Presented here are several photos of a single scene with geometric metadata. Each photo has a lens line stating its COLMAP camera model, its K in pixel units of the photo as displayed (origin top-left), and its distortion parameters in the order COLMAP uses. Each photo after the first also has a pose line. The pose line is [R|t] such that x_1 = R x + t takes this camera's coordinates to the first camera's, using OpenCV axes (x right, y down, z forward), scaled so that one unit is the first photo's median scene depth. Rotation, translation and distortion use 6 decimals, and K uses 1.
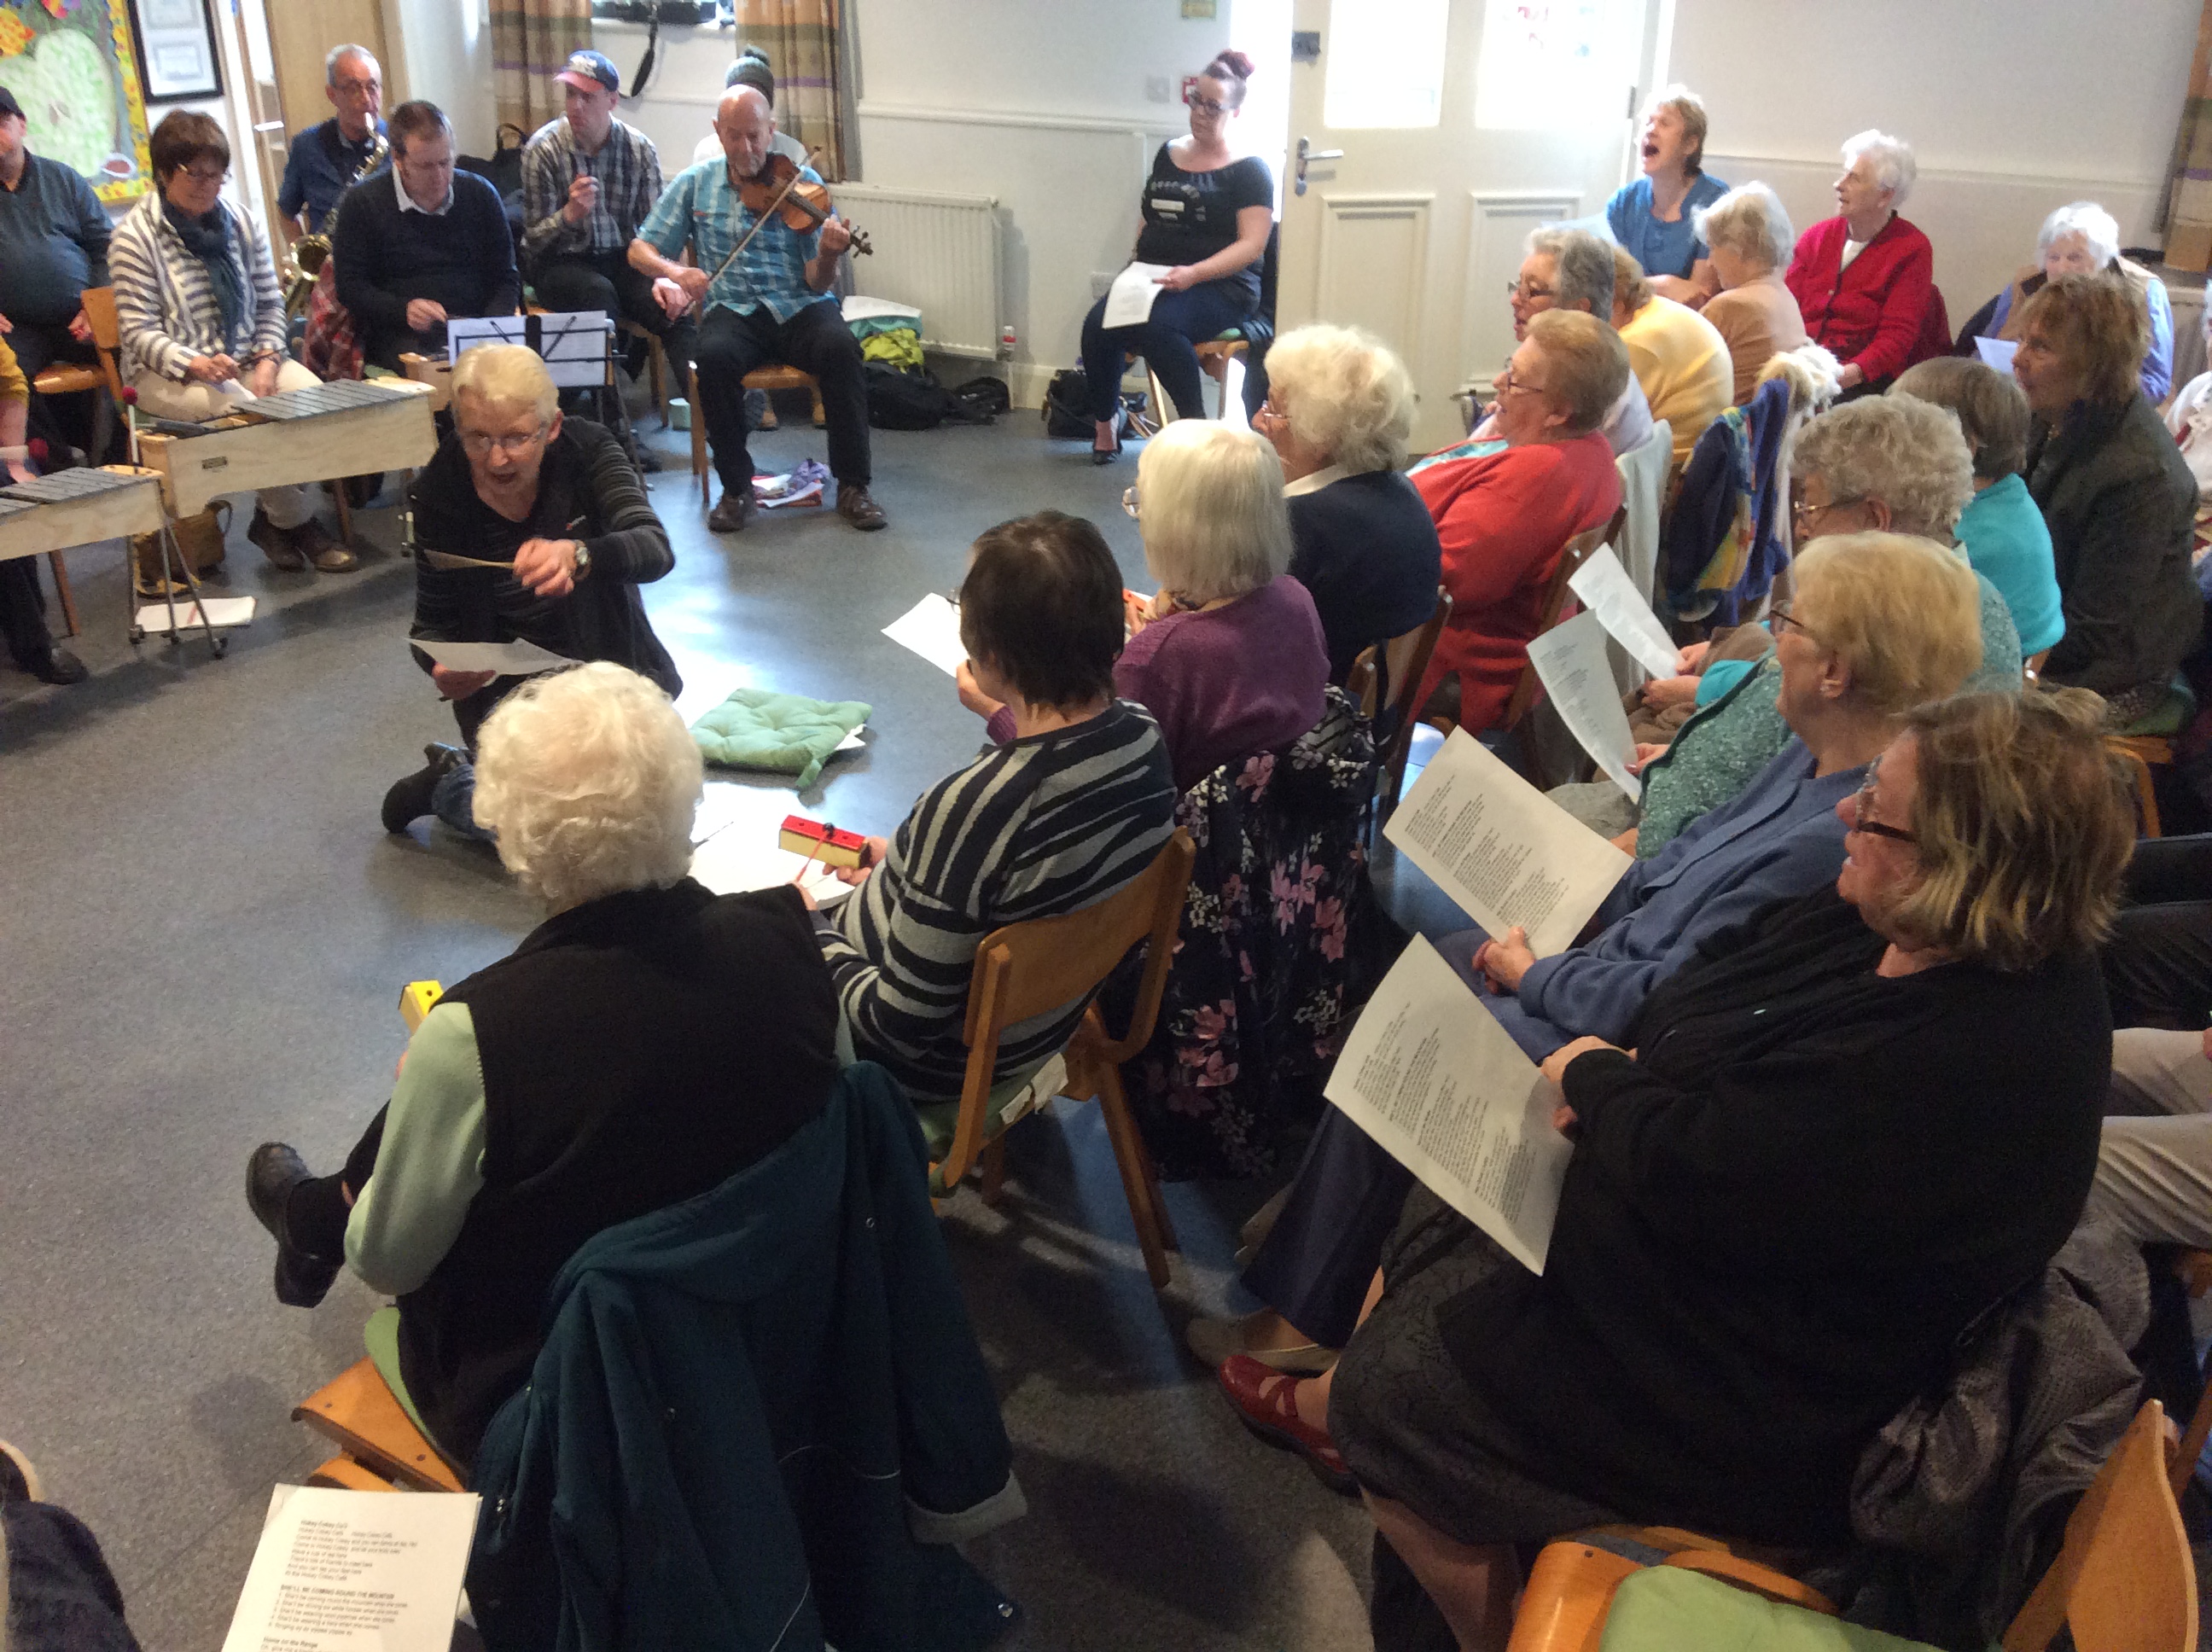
lens RADIAL K [[2036.5, 0, 1106.0], [0, 2036.5, 826.0], [0, 0, 1]] dist [0.115542, -0.170310]
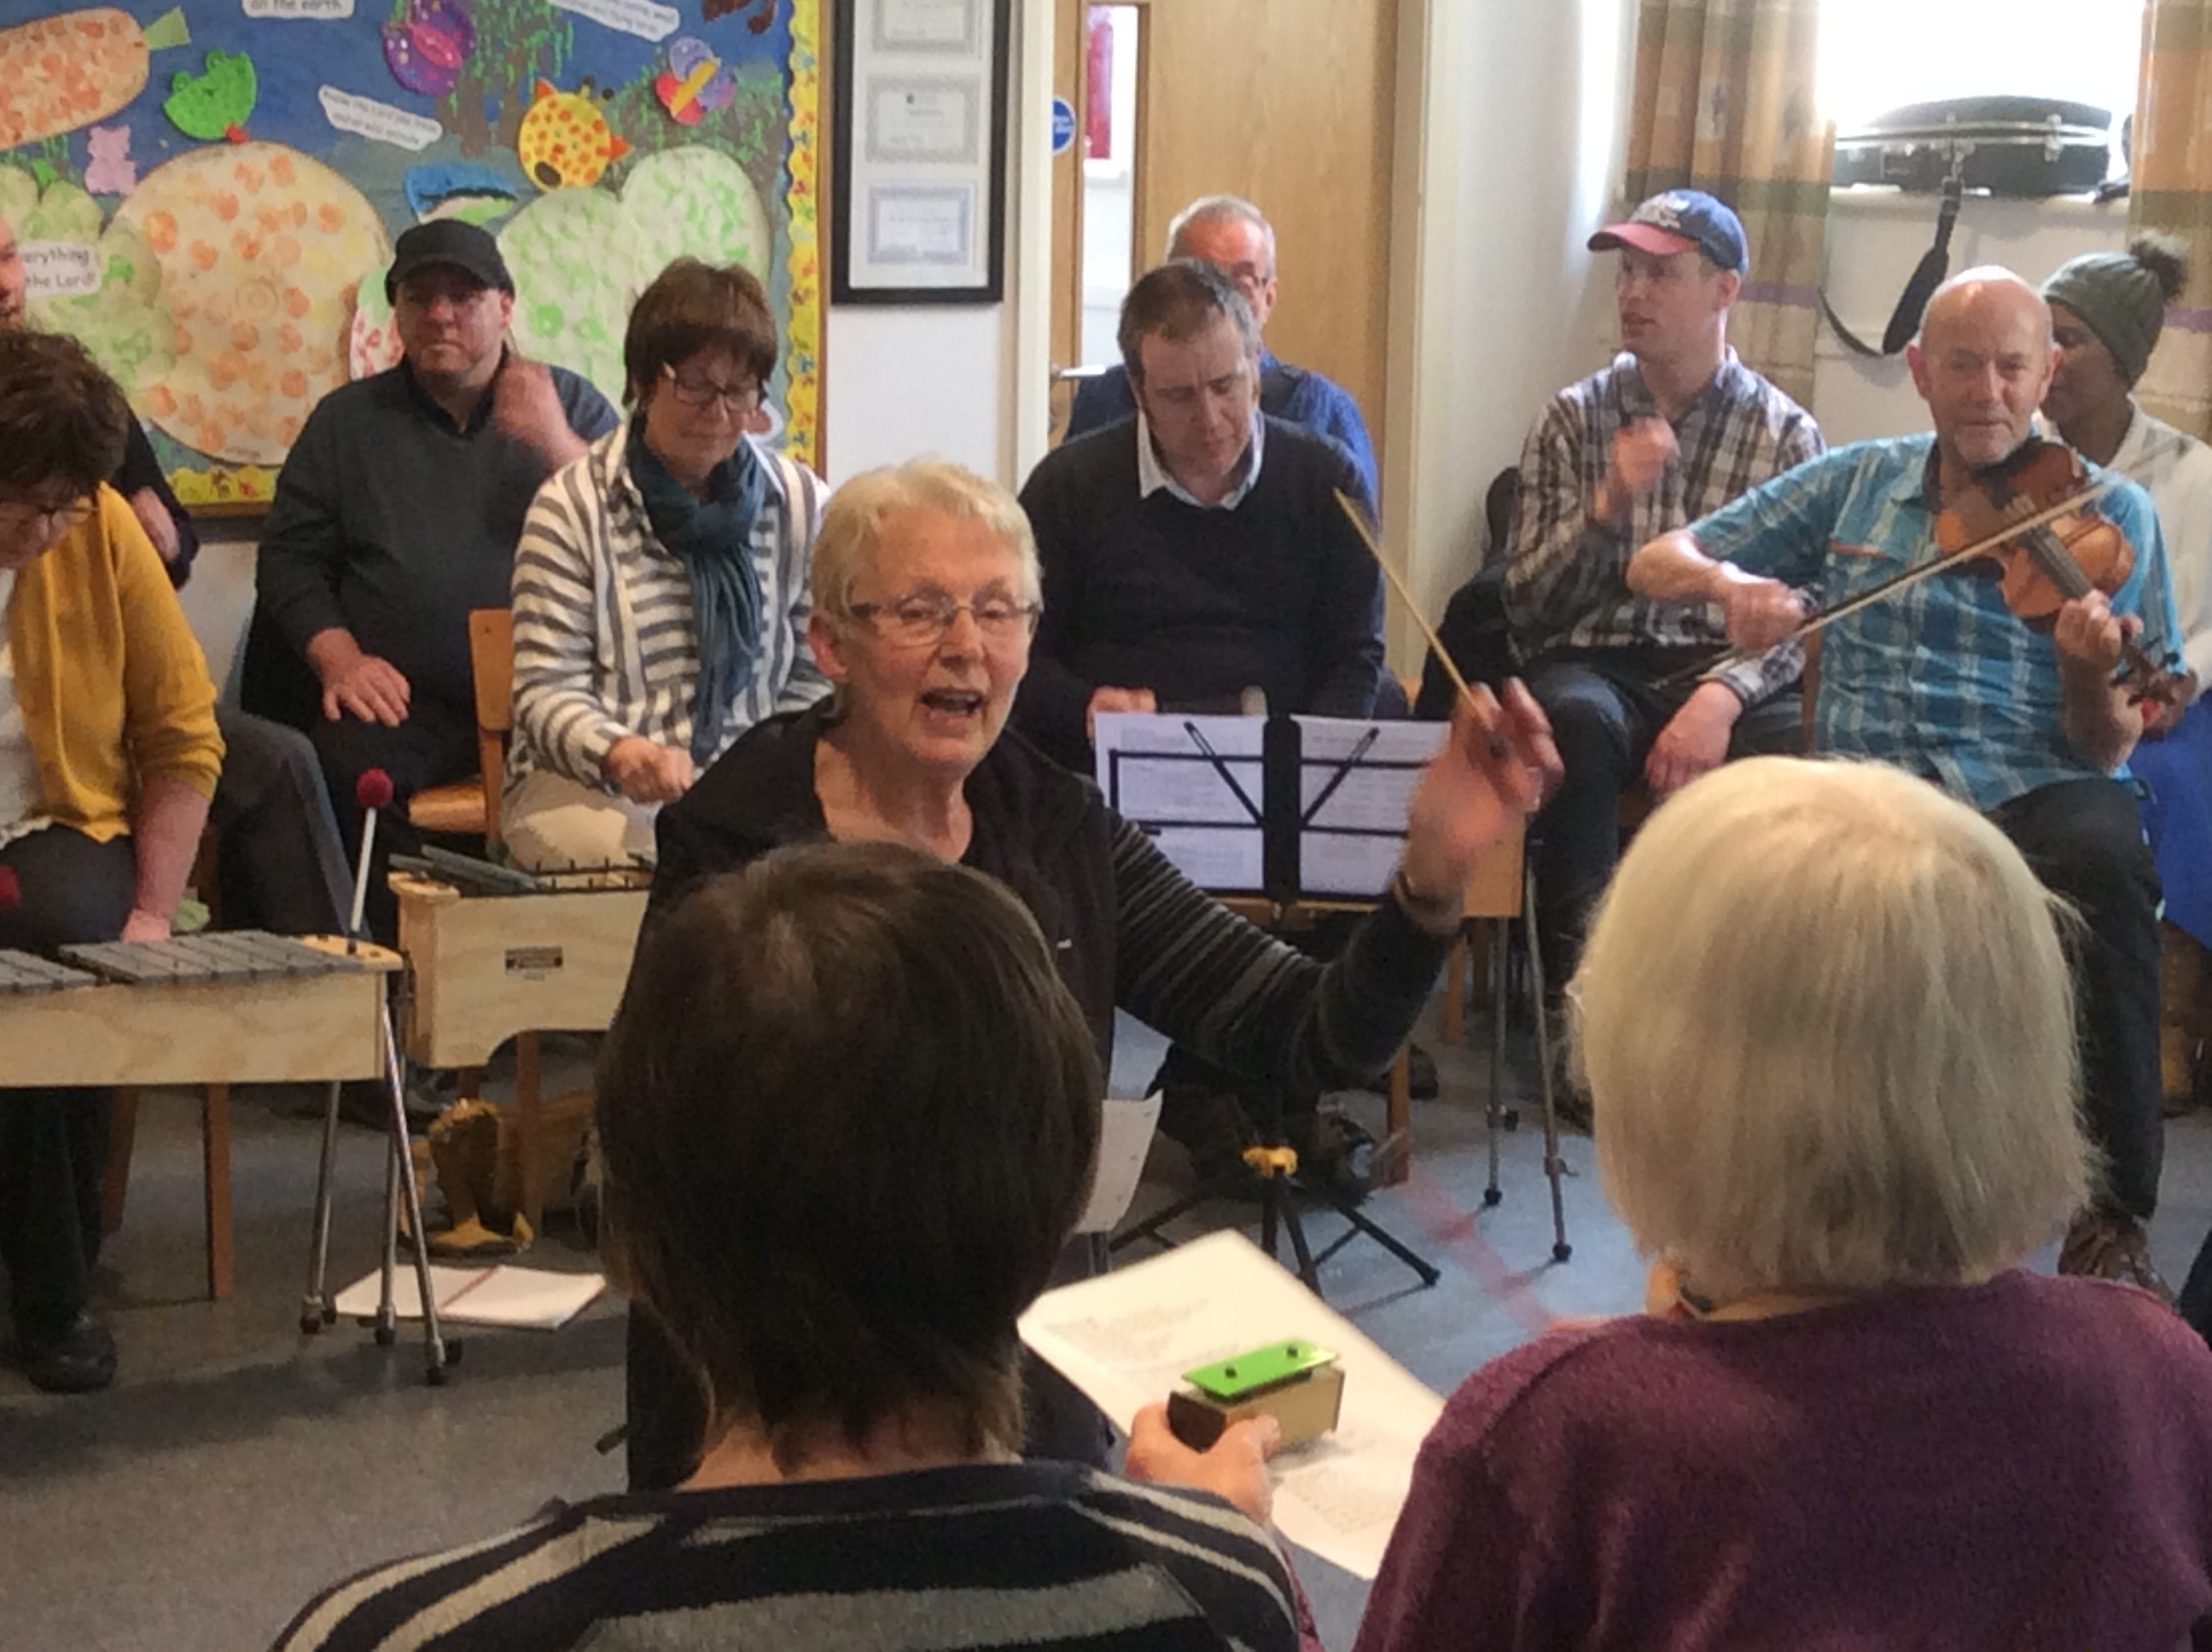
lens RADIAL K [[4754.2, 0, 1106.0], [0, 4754.2, 826.0], [0, 0, 1]] dist [0.083538, -0.244775]
pose [[0.878204, 0.082774, -0.471069, 0.153335], [-0.210394, 0.951357, -0.225064, 0.004192], [0.429526, 0.296762, 0.852901, 0.147480]]
